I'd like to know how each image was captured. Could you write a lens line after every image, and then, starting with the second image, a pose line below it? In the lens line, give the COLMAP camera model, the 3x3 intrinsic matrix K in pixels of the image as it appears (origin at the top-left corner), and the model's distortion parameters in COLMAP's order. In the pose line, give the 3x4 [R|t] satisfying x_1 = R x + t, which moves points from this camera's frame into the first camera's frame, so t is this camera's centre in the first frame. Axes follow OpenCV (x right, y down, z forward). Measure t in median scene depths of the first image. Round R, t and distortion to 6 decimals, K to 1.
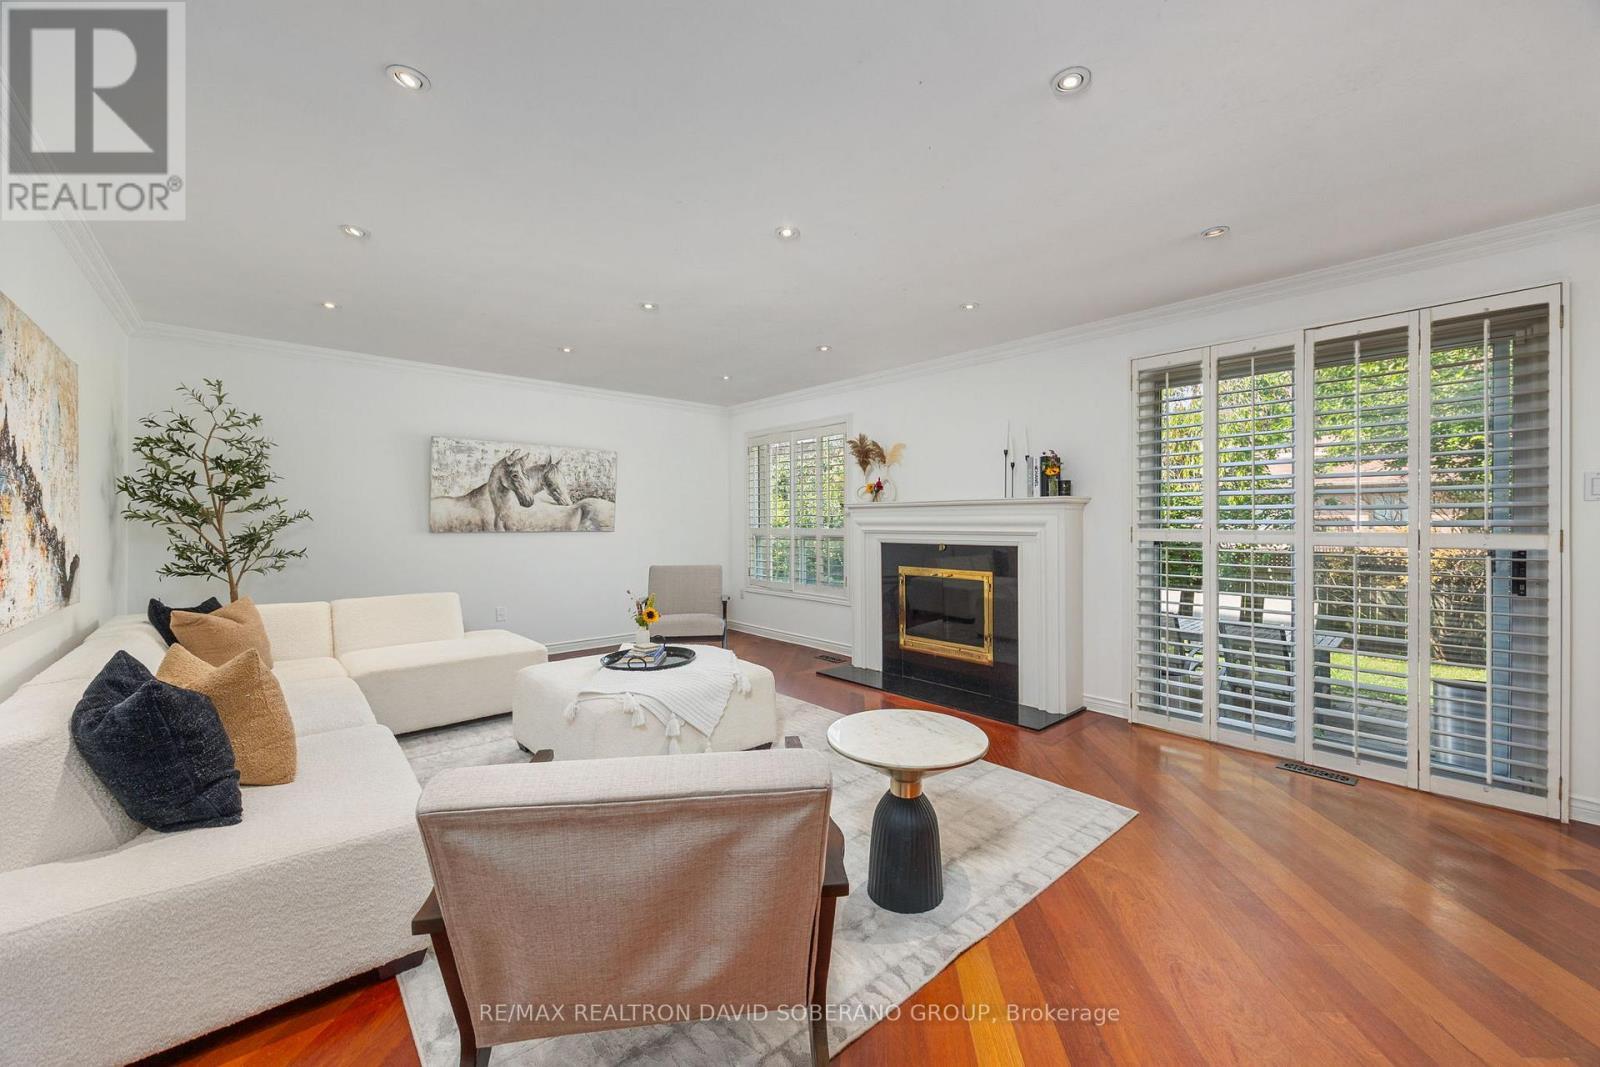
lens RADIAL K [[624.7, 0, 810.6], [0, 624.7, 520.8], [0, 0, 1]] dist [-0.001000, 0.000010]
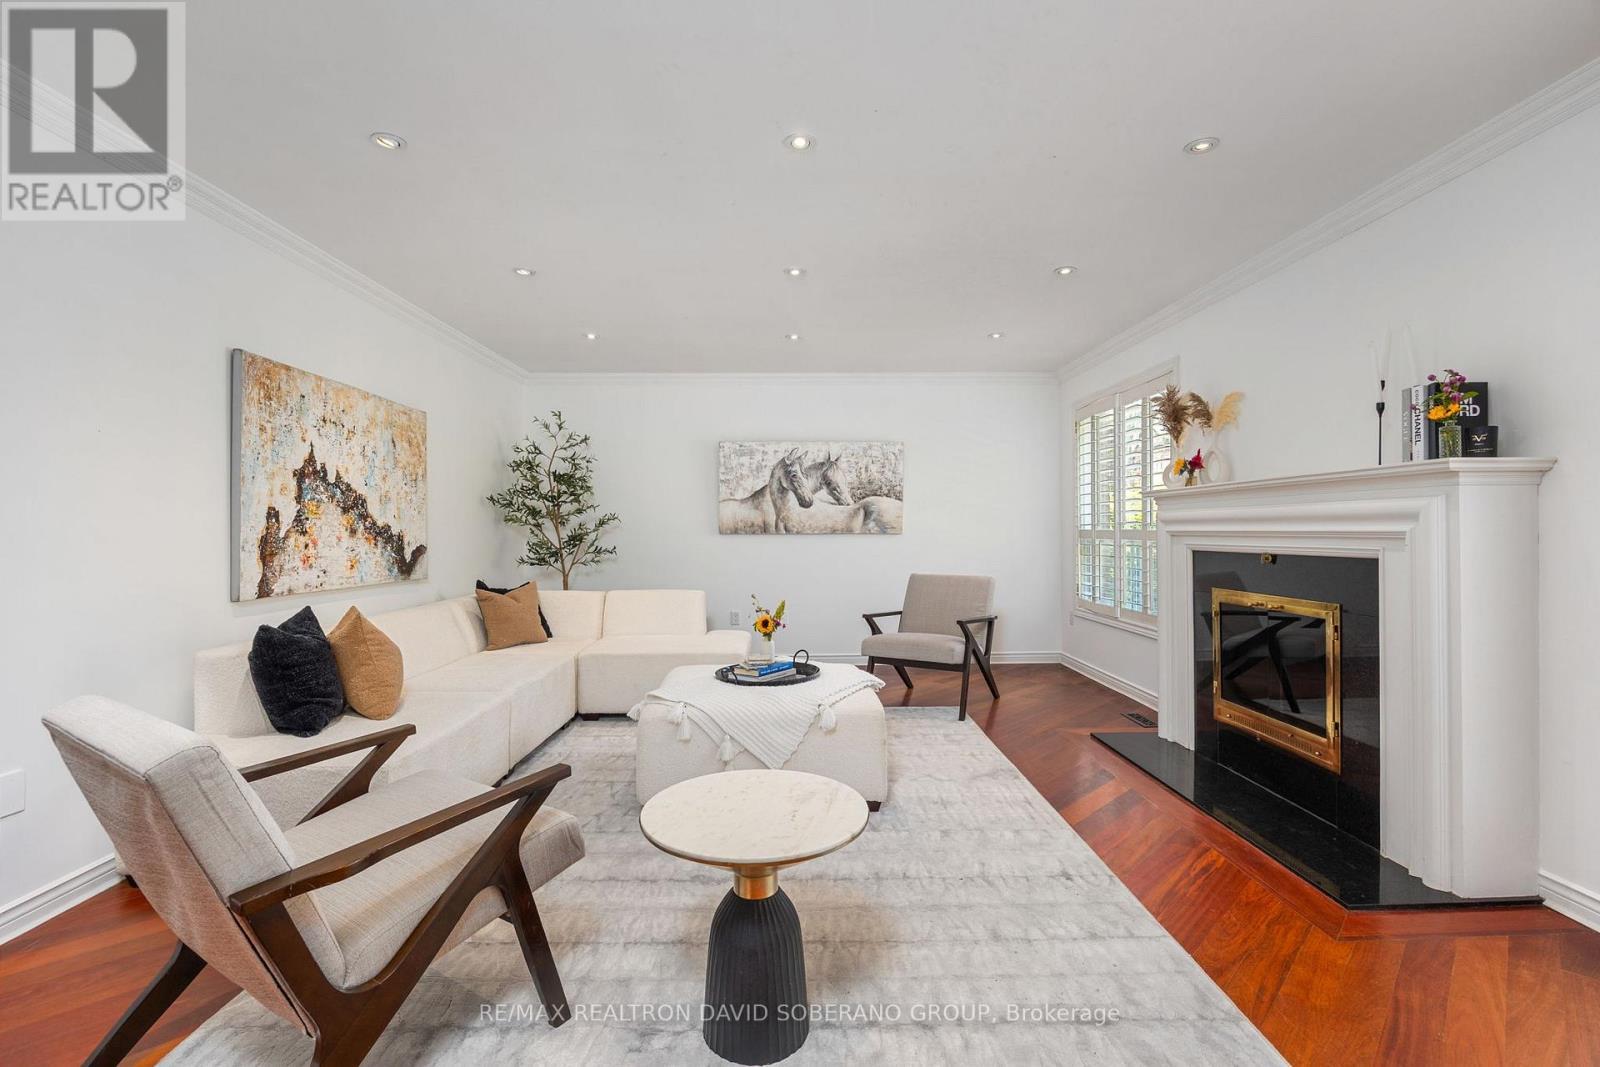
lens RADIAL K [[729.9, 0, 794.9], [0, 729.9, 527.6], [0, 0, 1]] dist [-0.019748, 0.000152]
pose [[0.747936, -0.004066, -0.663759, 0.296231], [0.003536, 0.999991, -0.002141, 0.011354], [0.663762, -0.000745, 0.747944, 0.169442]]
